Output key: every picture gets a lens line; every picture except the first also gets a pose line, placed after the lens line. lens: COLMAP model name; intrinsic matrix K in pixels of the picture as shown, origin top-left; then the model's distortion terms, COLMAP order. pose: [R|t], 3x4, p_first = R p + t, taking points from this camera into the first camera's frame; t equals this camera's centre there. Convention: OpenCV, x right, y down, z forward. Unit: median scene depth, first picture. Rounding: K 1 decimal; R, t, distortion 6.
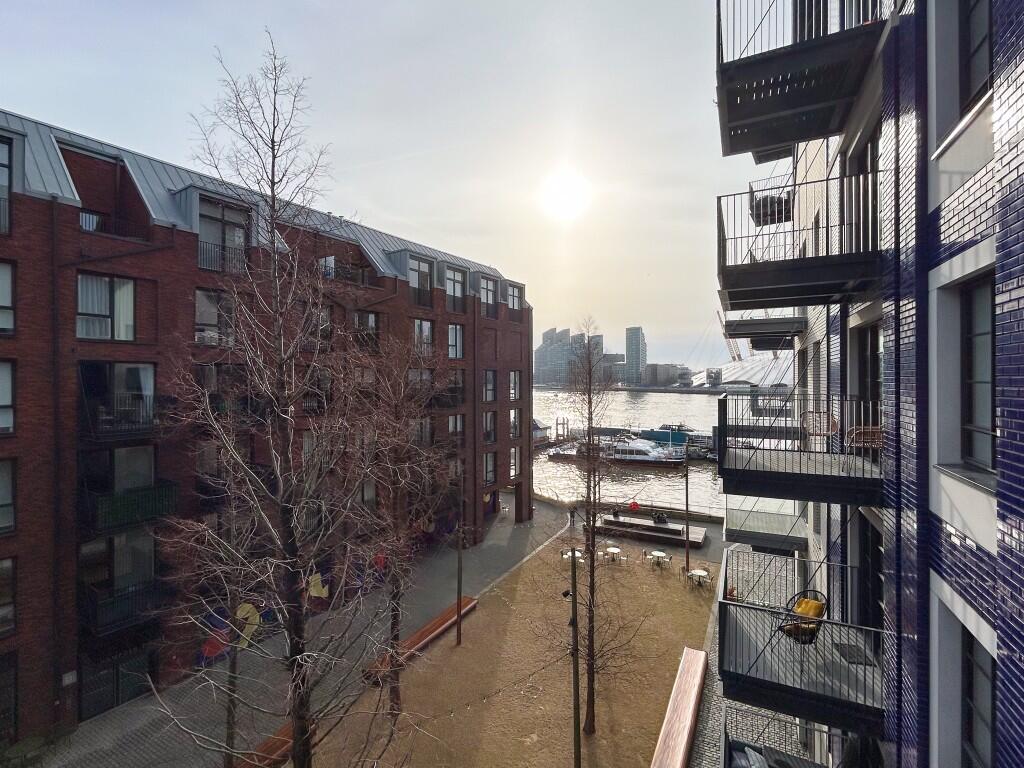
lens RADIAL K [[478.9, 0, 507.8], [0, 478.9, 375.2], [0, 0, 1]] dist [-0.002036, 0.000867]
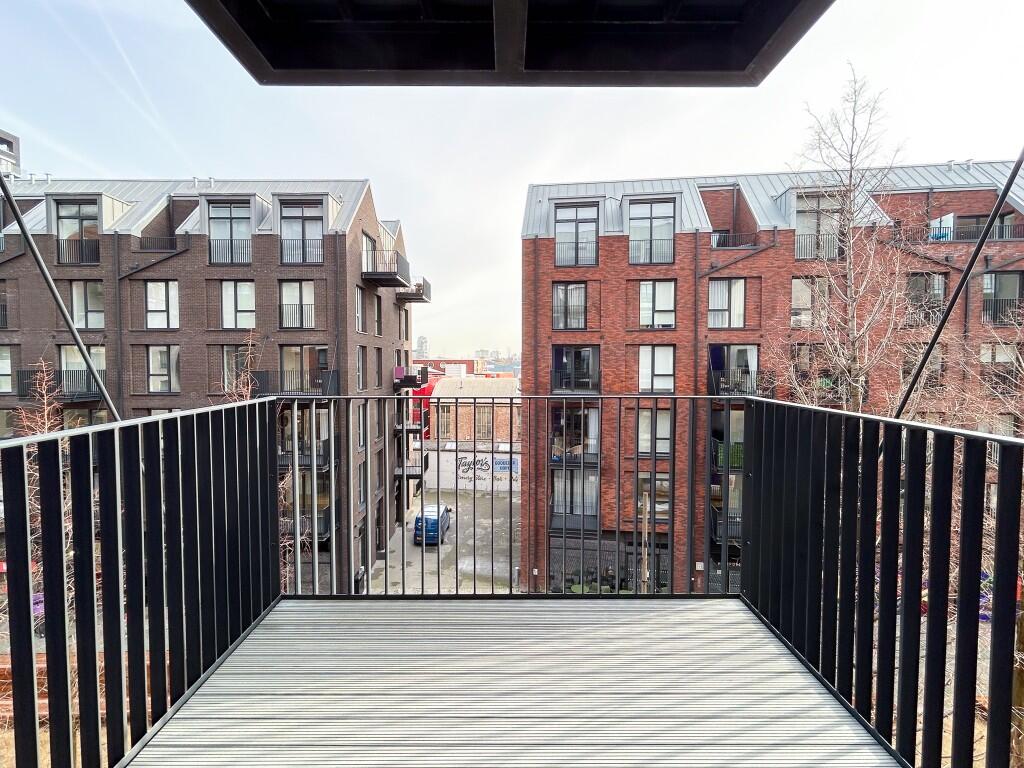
lens RADIAL K [[478.9, 0, 510.2], [0, 478.9, 377.4], [0, 0, 1]] dist [-0.002036, 0.000867]
pose [[0.441637, 0.037158, -0.896424, 0.092014], [0.002182, 0.999095, 0.042489, 0.005773], [0.897191, -0.020721, 0.441156, -0.124425]]
